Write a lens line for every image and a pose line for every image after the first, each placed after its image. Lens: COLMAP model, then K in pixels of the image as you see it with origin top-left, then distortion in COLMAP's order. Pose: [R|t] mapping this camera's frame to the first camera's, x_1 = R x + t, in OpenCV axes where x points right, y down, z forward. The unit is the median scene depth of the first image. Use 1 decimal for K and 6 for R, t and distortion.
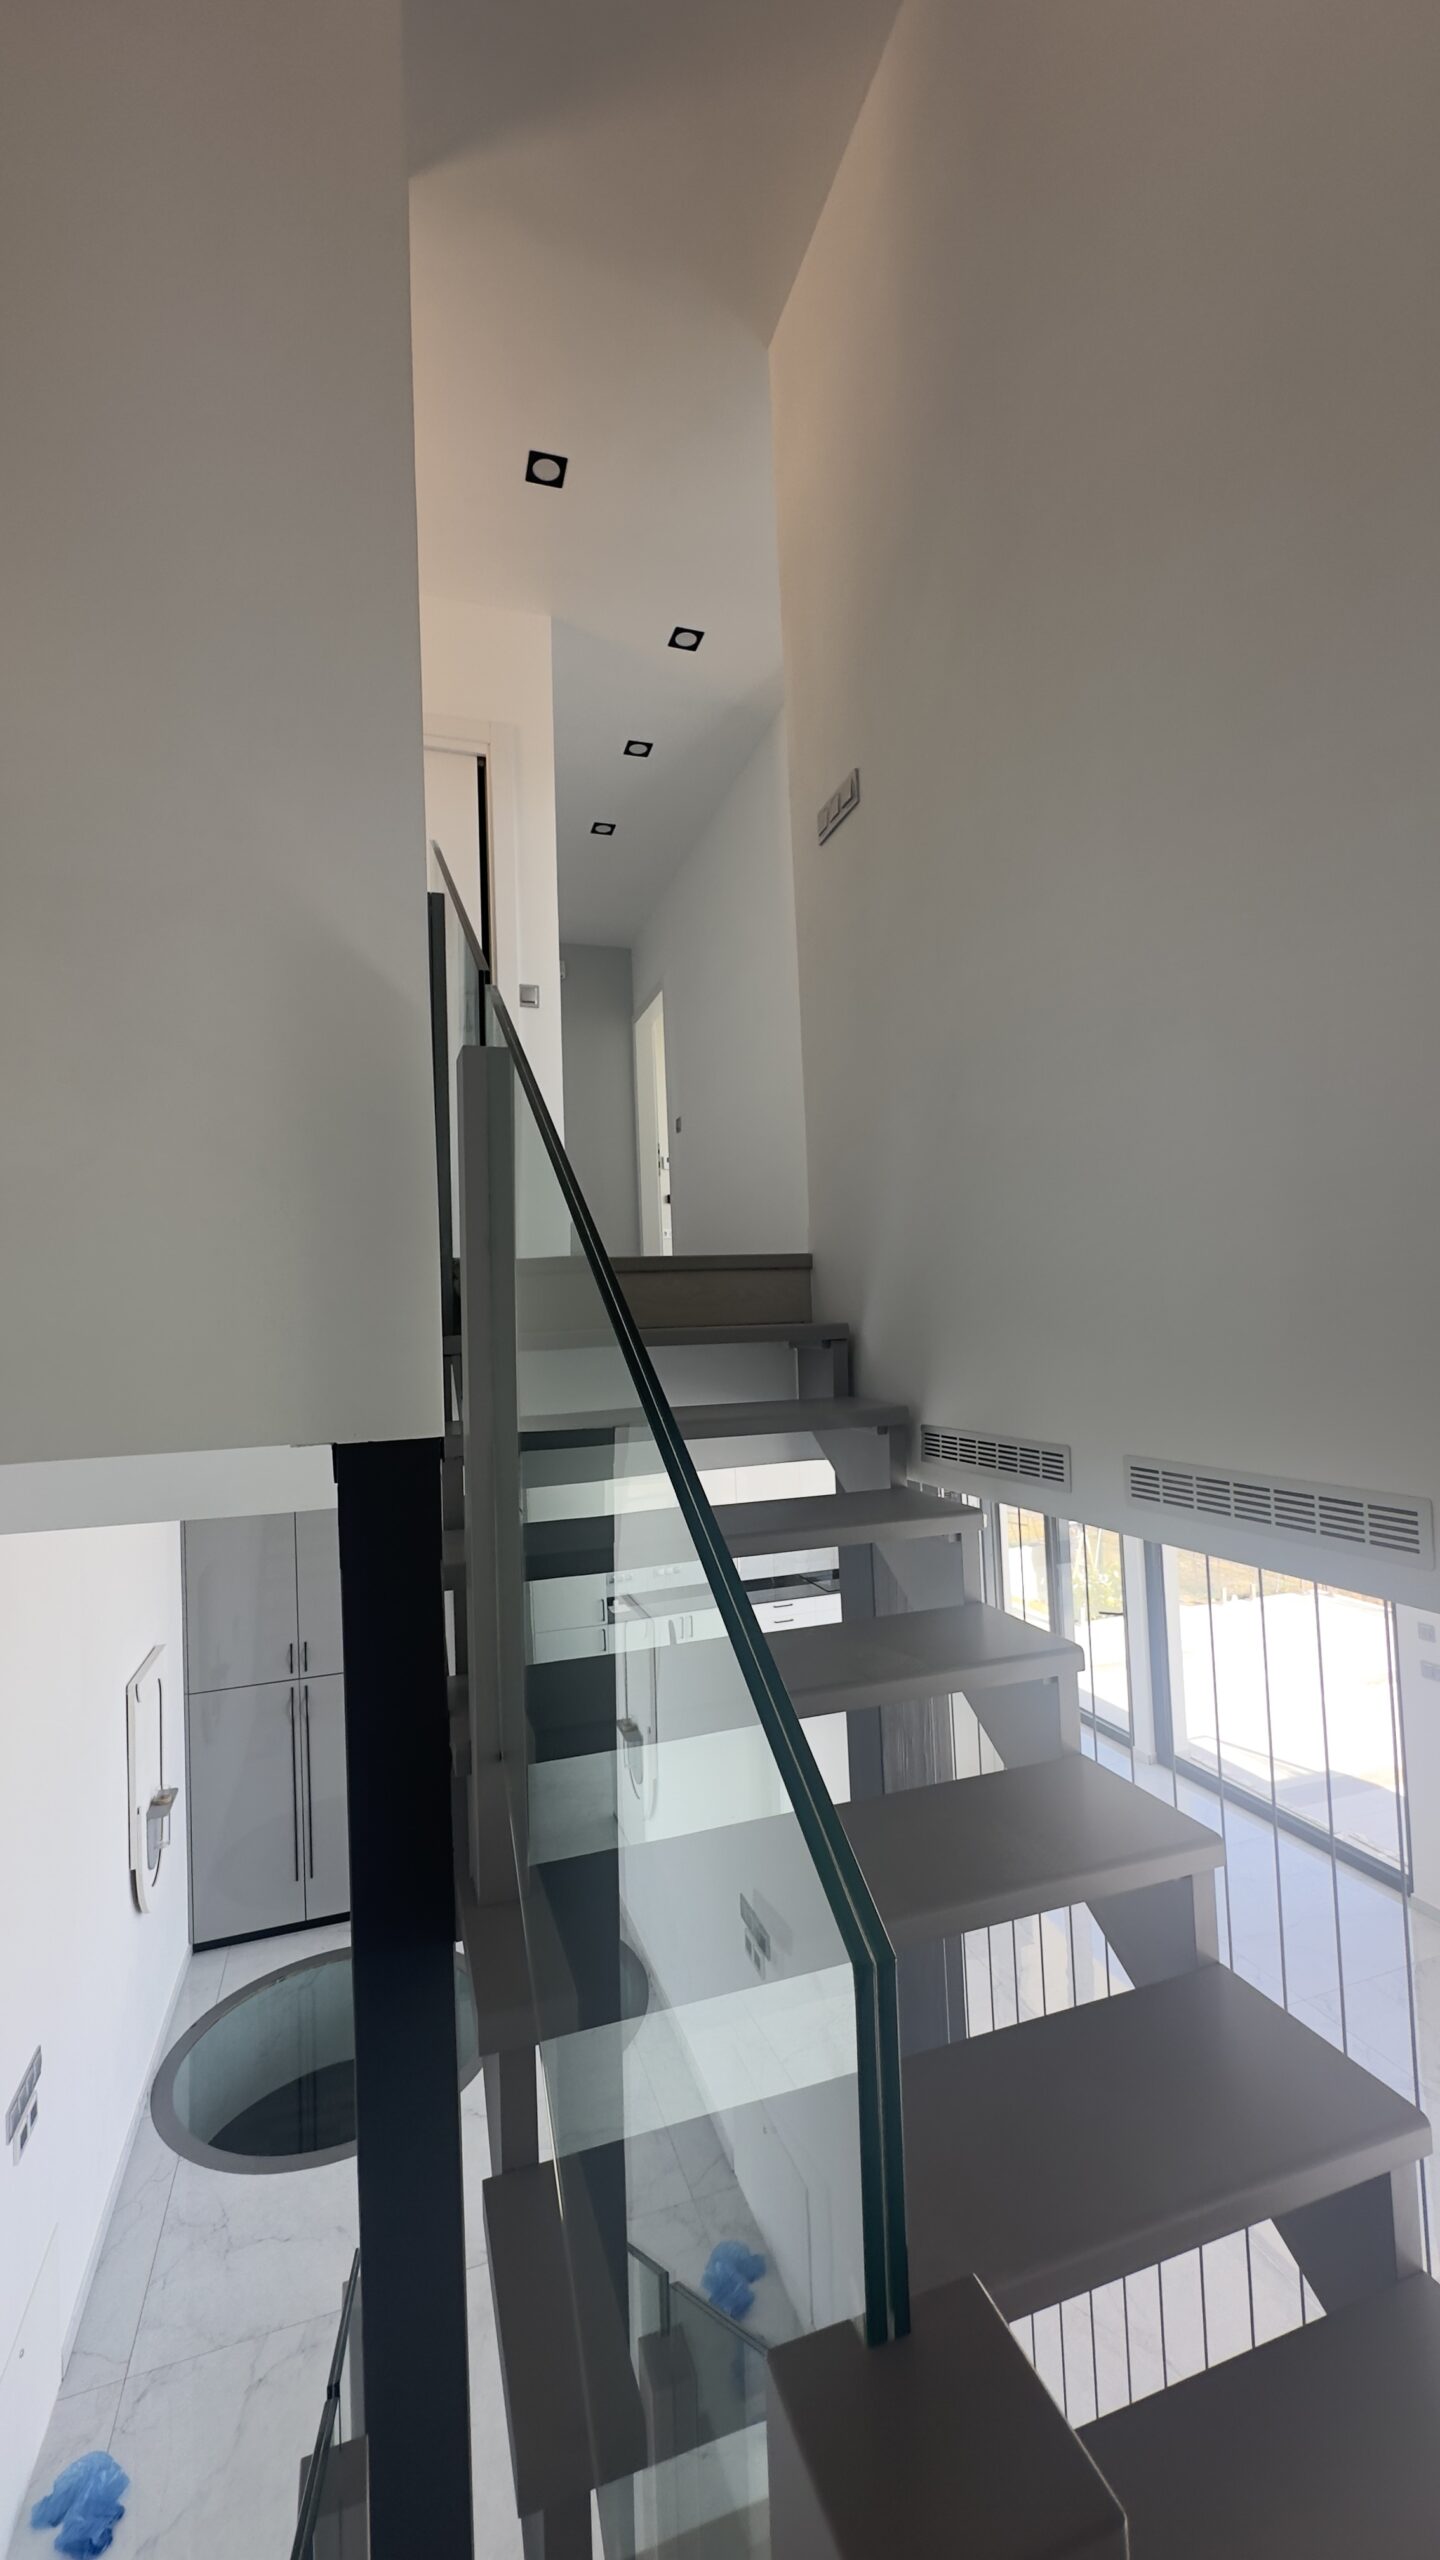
lens RADIAL K [[1019.3, 0, 717.2], [0, 1019.3, 1278.8], [0, 0, 1]] dist [-0.007713, 0.000726]
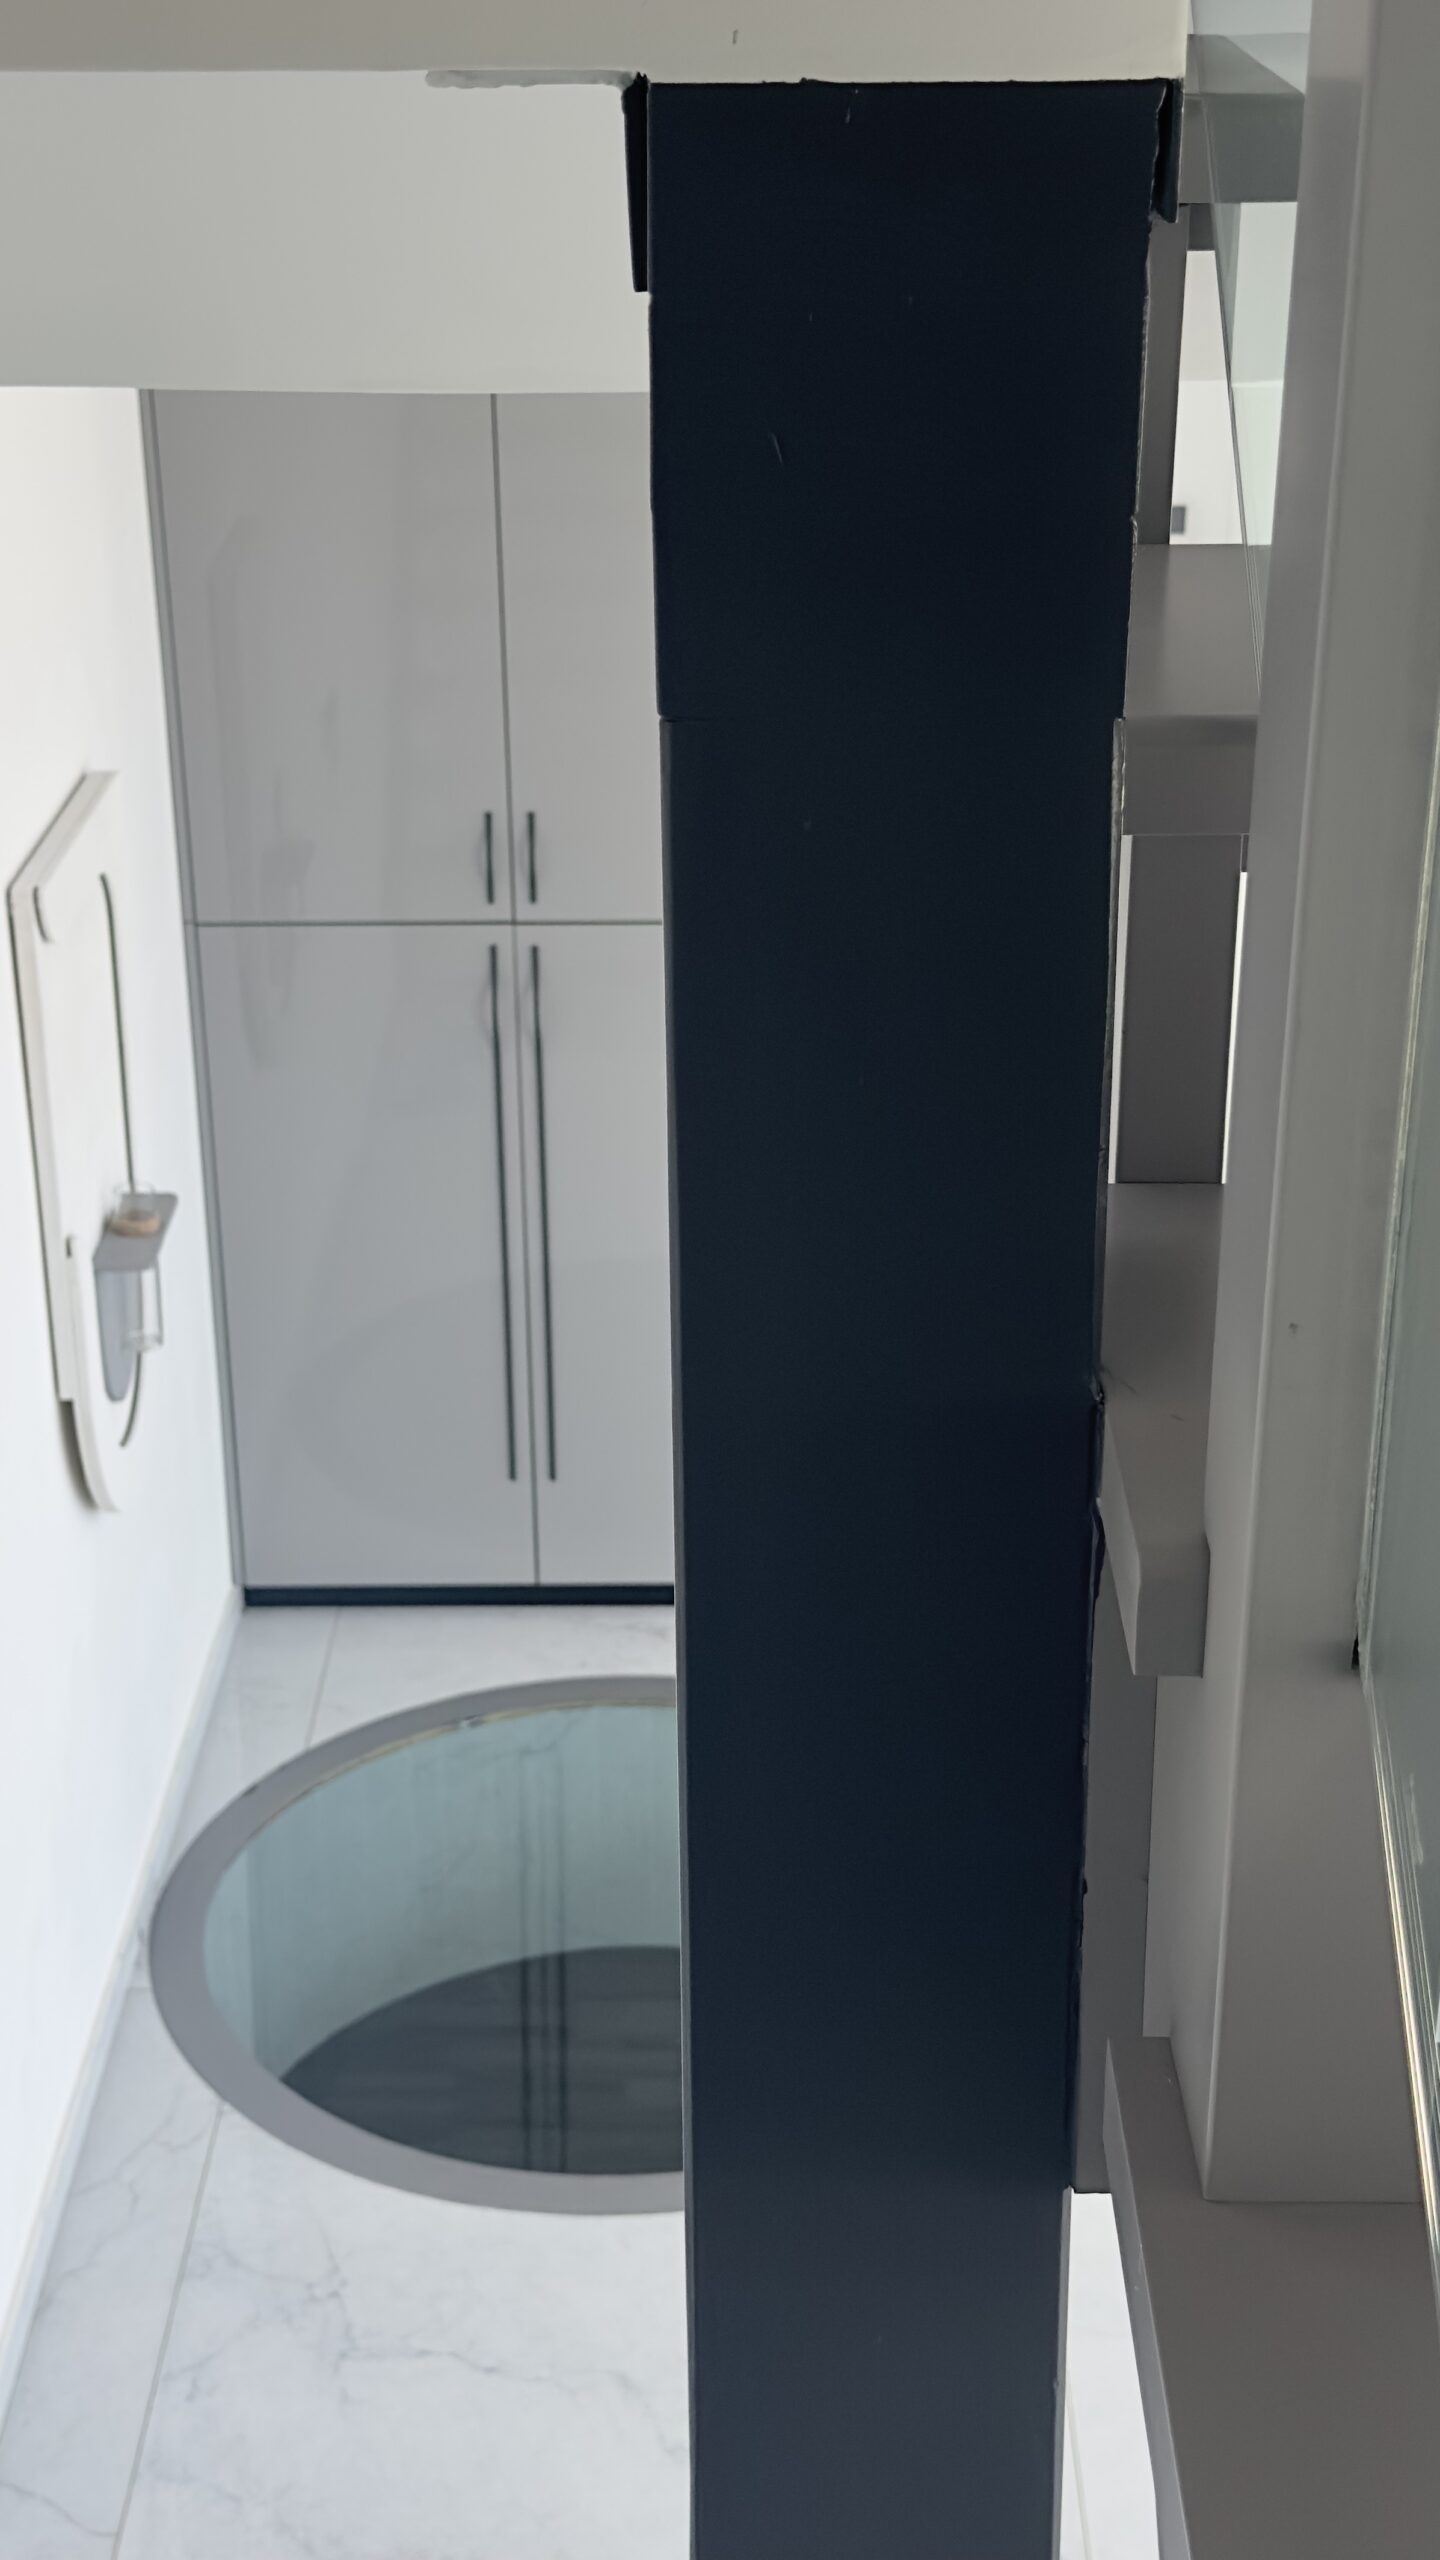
lens RADIAL K [[3360.8, 0, 699.4], [0, 3360.8, 1267.9], [0, 0, 1]] dist [0.115191, 0.000000]
pose [[0.943231, 0.160516, -0.290774, -0.042418], [-0.013157, 0.892836, 0.450190, 0.022255], [0.331876, -0.420808, 0.844262, 0.109019]]
